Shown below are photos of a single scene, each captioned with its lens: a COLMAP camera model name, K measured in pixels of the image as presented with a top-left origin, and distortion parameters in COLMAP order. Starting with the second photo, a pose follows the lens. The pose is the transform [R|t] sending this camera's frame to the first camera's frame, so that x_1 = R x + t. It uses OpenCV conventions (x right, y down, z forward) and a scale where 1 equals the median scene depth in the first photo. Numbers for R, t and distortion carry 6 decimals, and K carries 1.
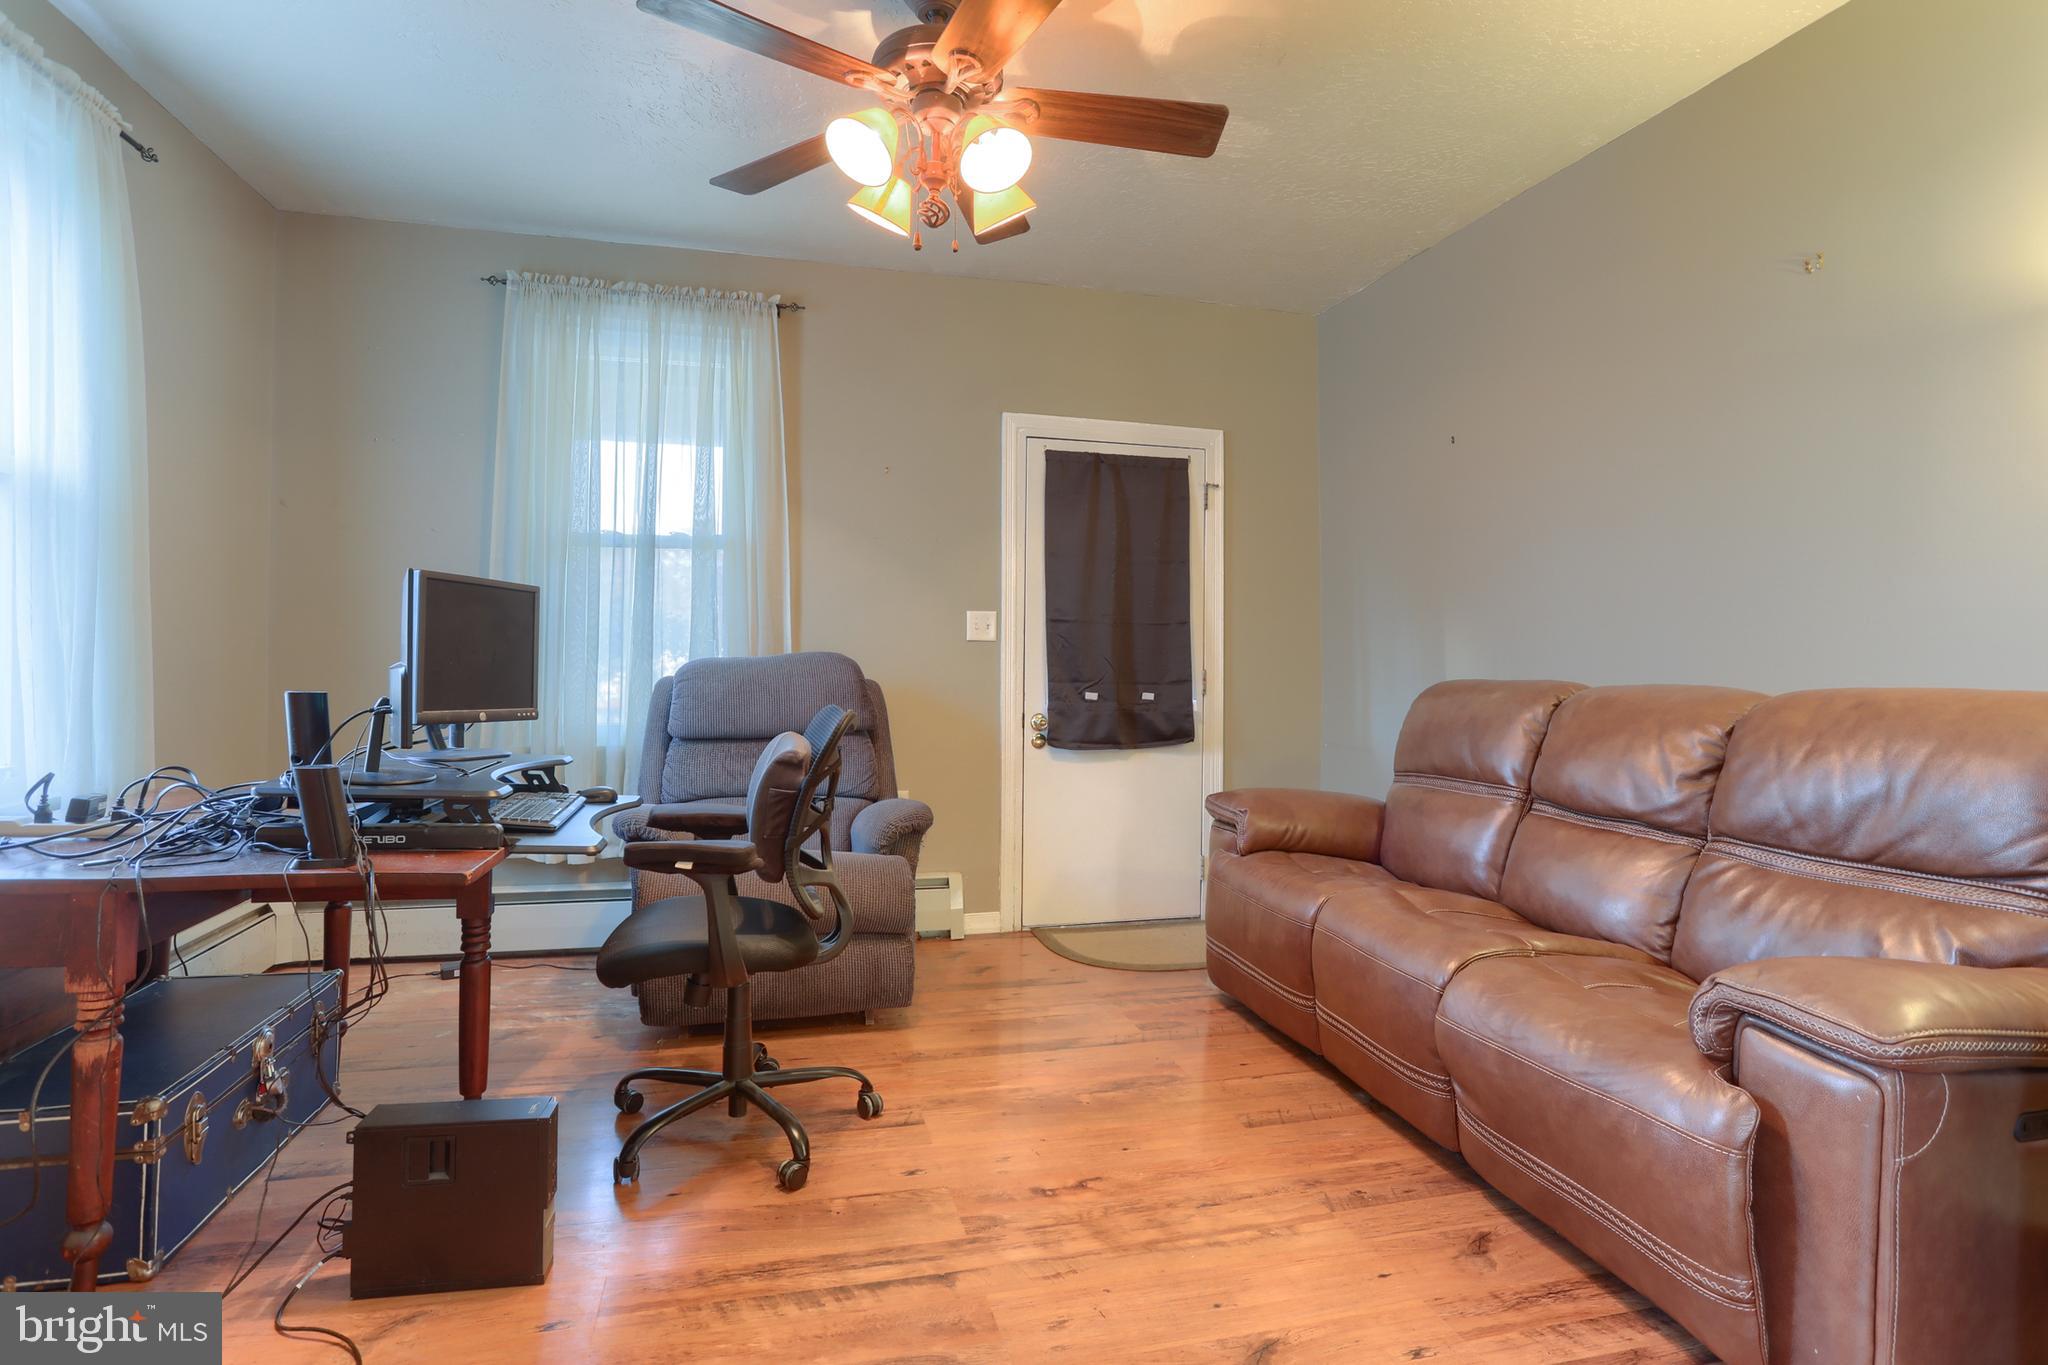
lens RADIAL K [[1044.3, 0, 1027.5], [0, 1044.3, 643.7], [0, 0, 1]] dist [-0.063653, 0.038378]
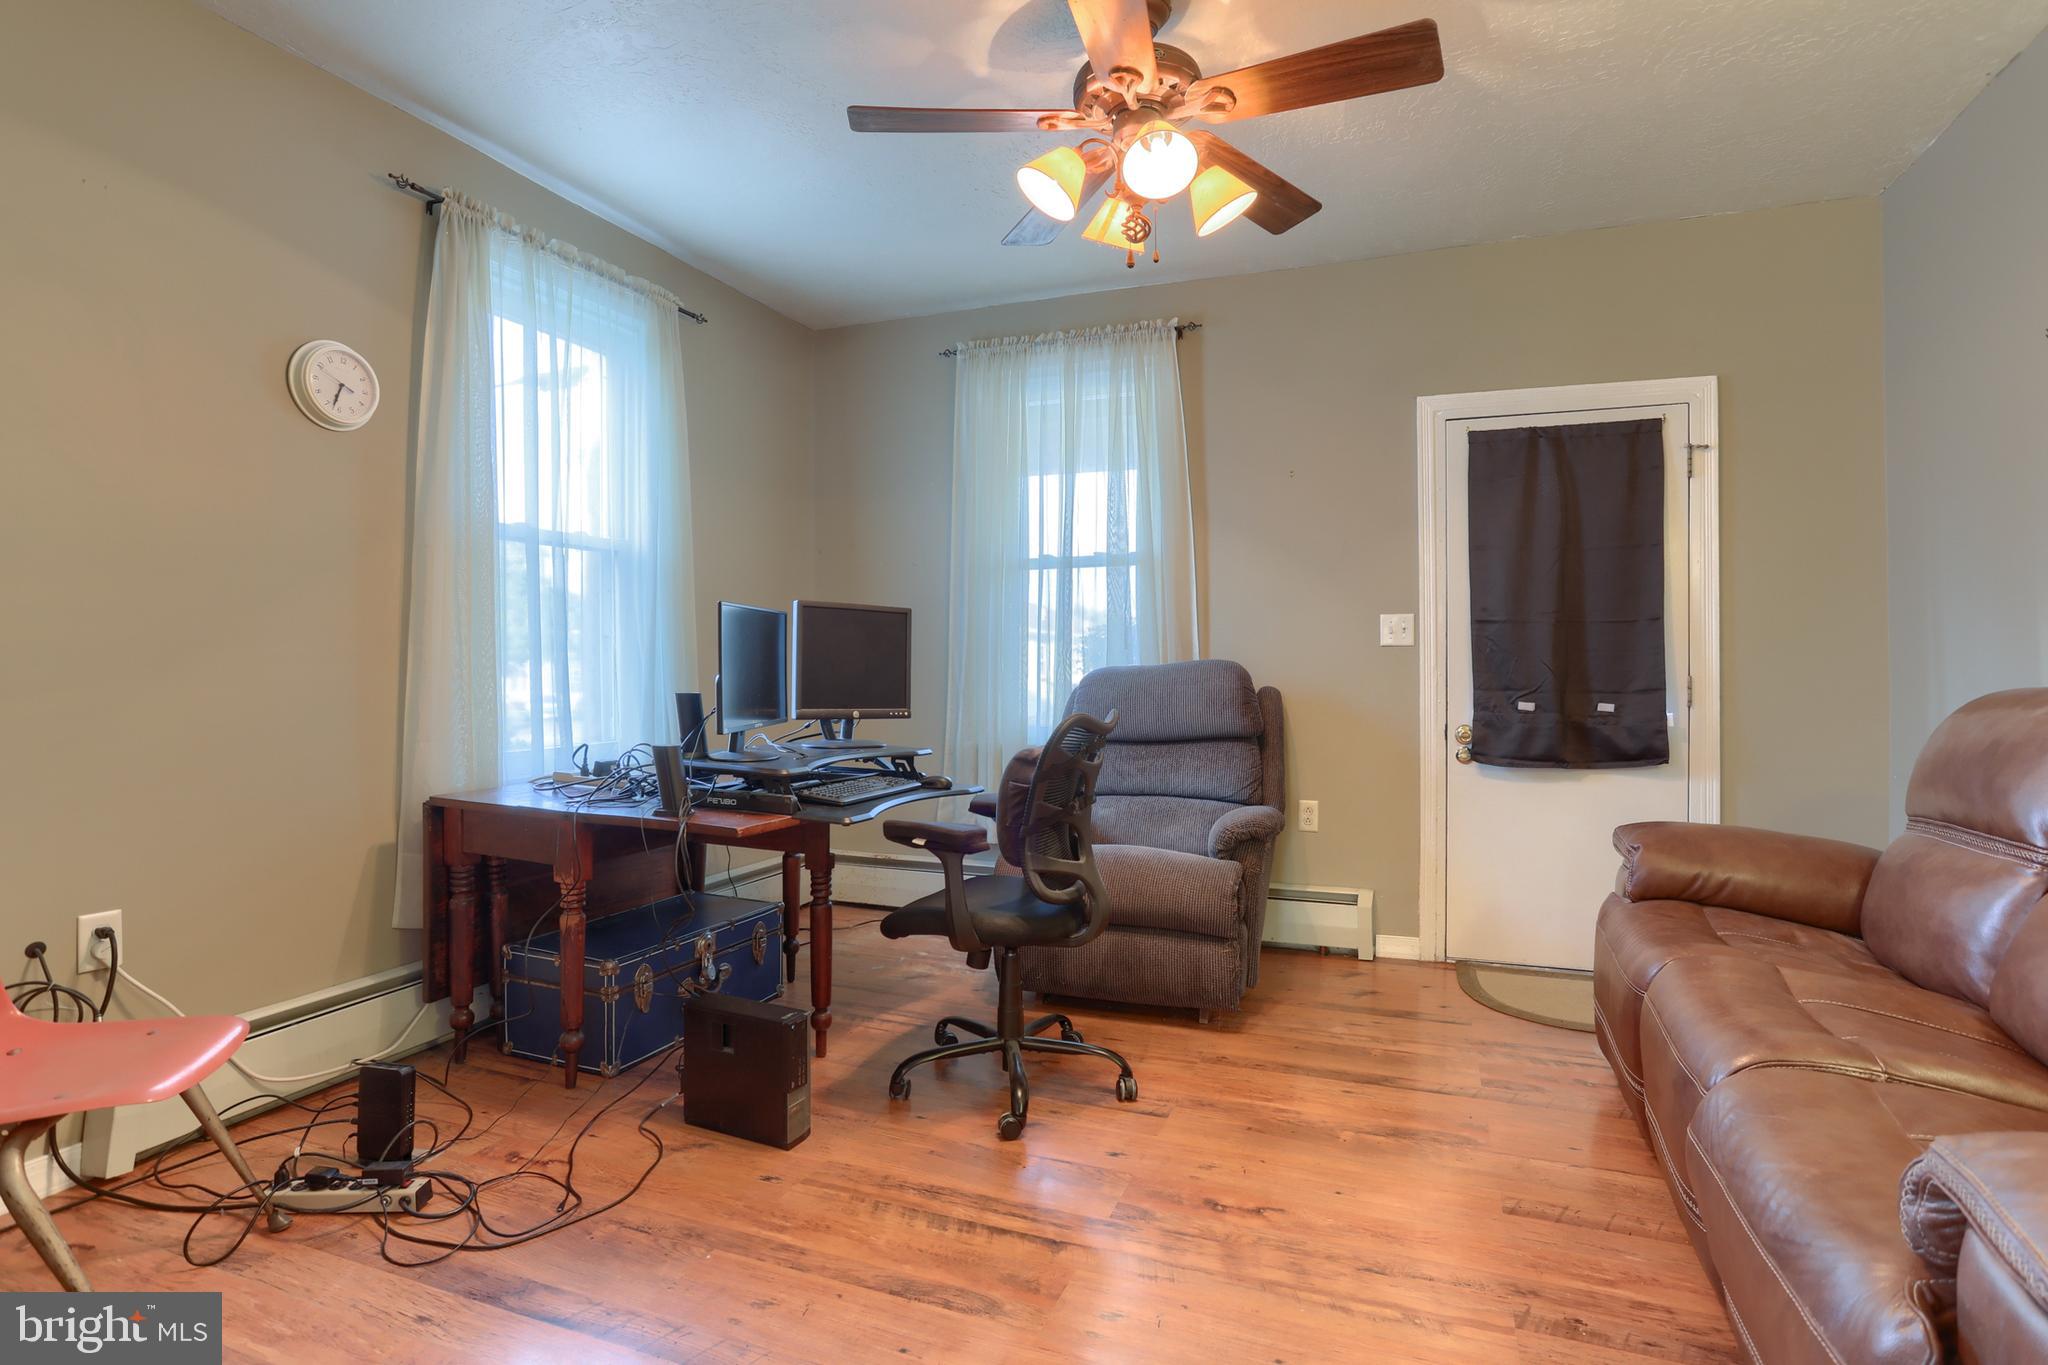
lens RADIAL K [[1042.8, 0, 1021.1], [0, 1042.8, 671.0], [0, 0, 1]] dist [-0.062189, 0.039453]
pose [[0.809957, -0.006579, -0.586453, 0.316236], [0.016295, 0.999803, 0.011289, 0.005523], [0.586263, -0.018700, 0.809905, 0.075006]]
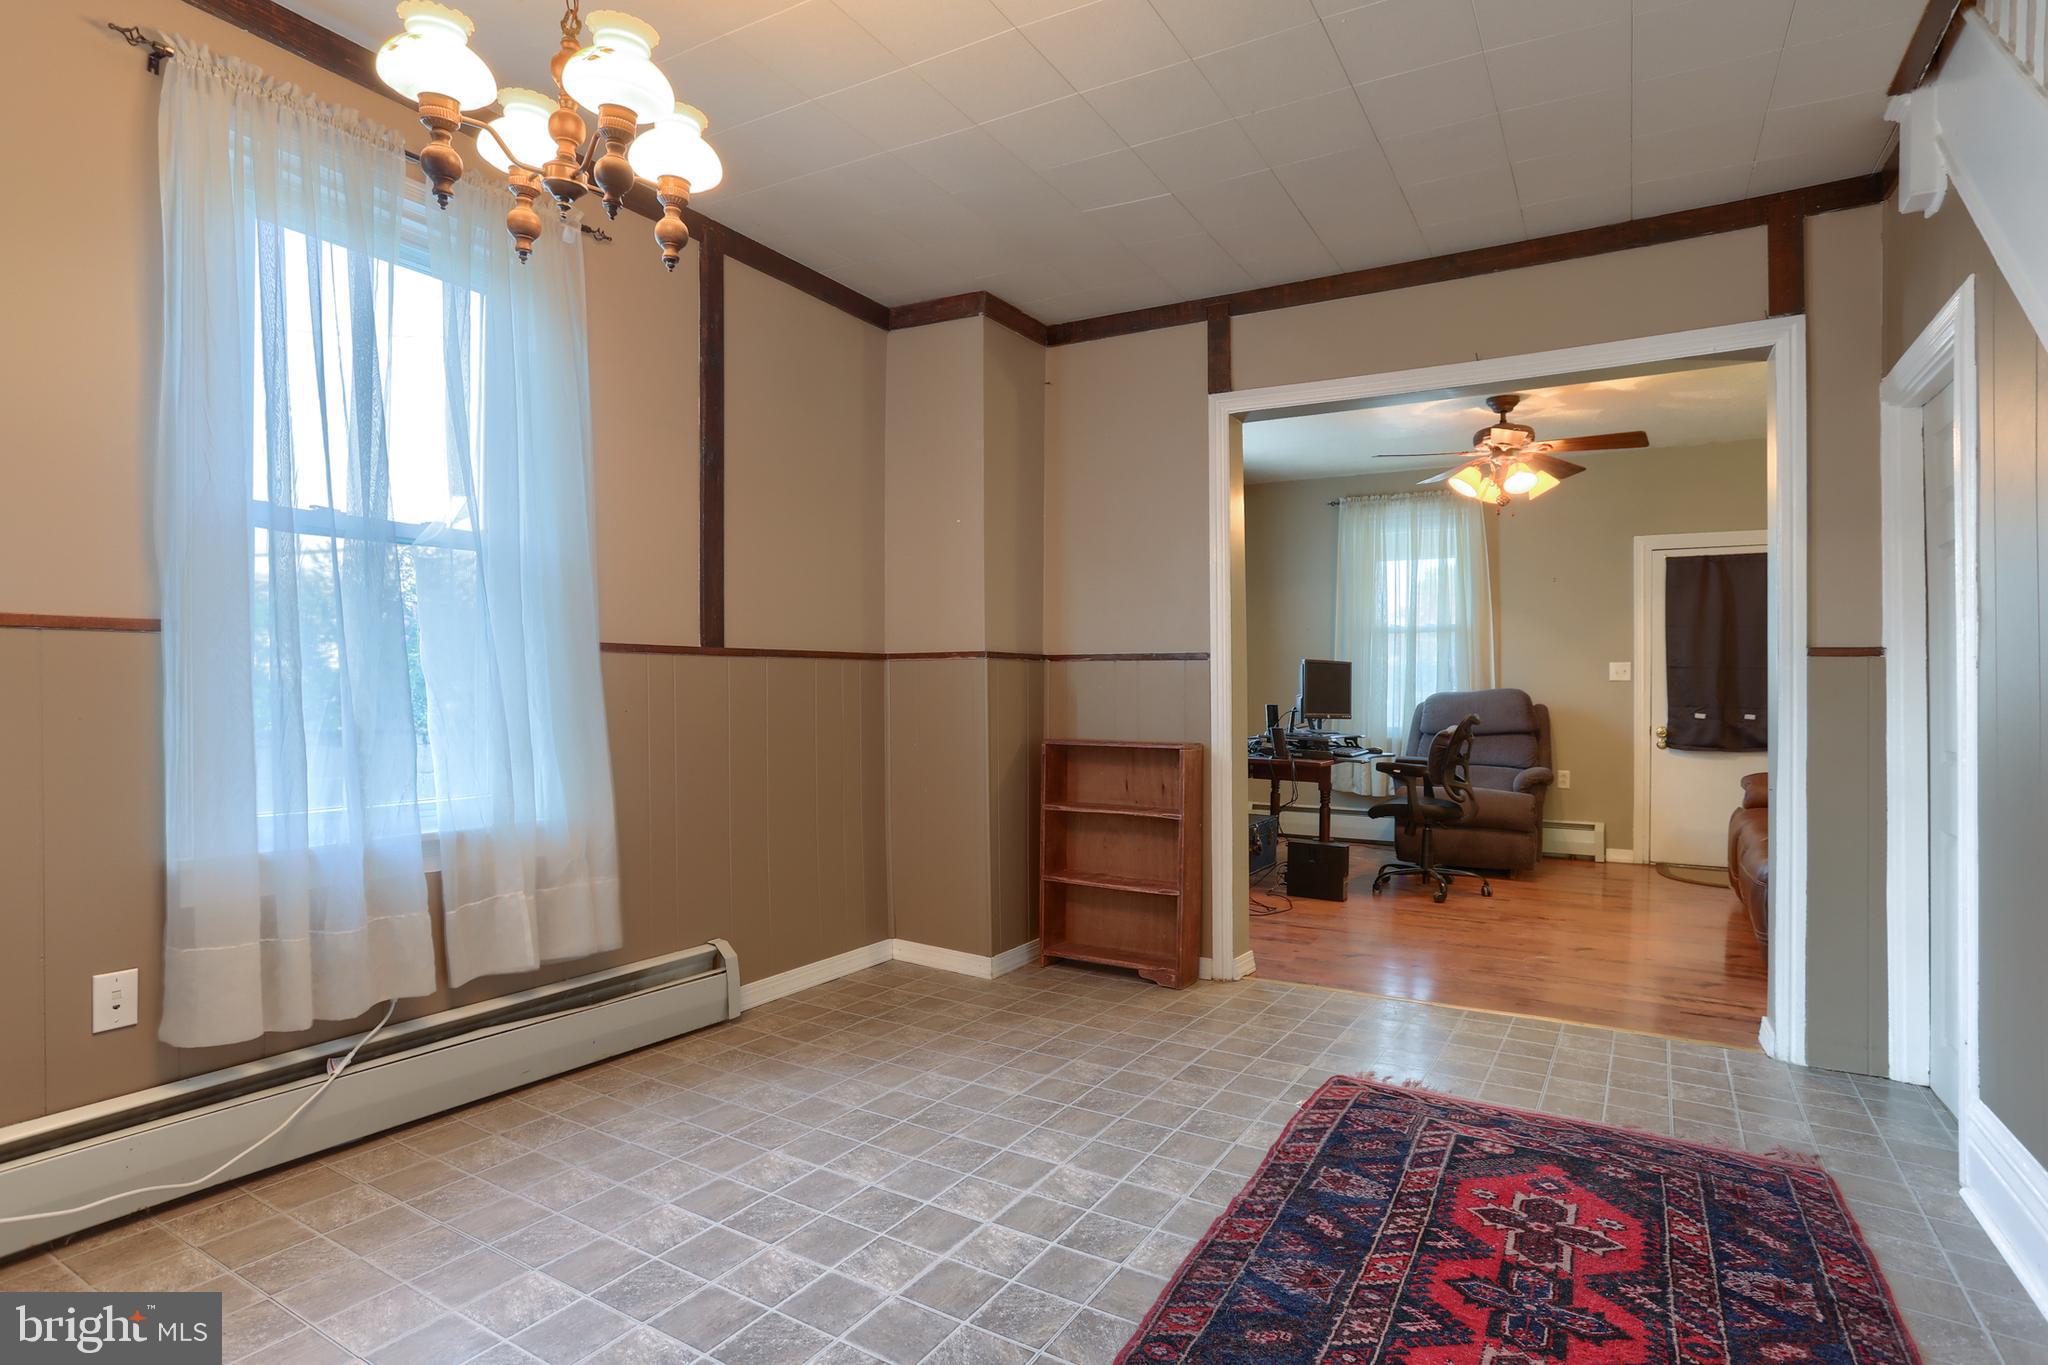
lens RADIAL K [[1029.5, 0, 1030.2], [0, 1029.5, 696.5], [0, 0, 1]] dist [-0.036851, 0.018486]
pose [[0.701966, -0.000638, -0.712210, 0.609324], [0.014471, 0.999806, 0.013367, -0.017578], [0.712063, -0.019690, 0.701839, -1.045384]]
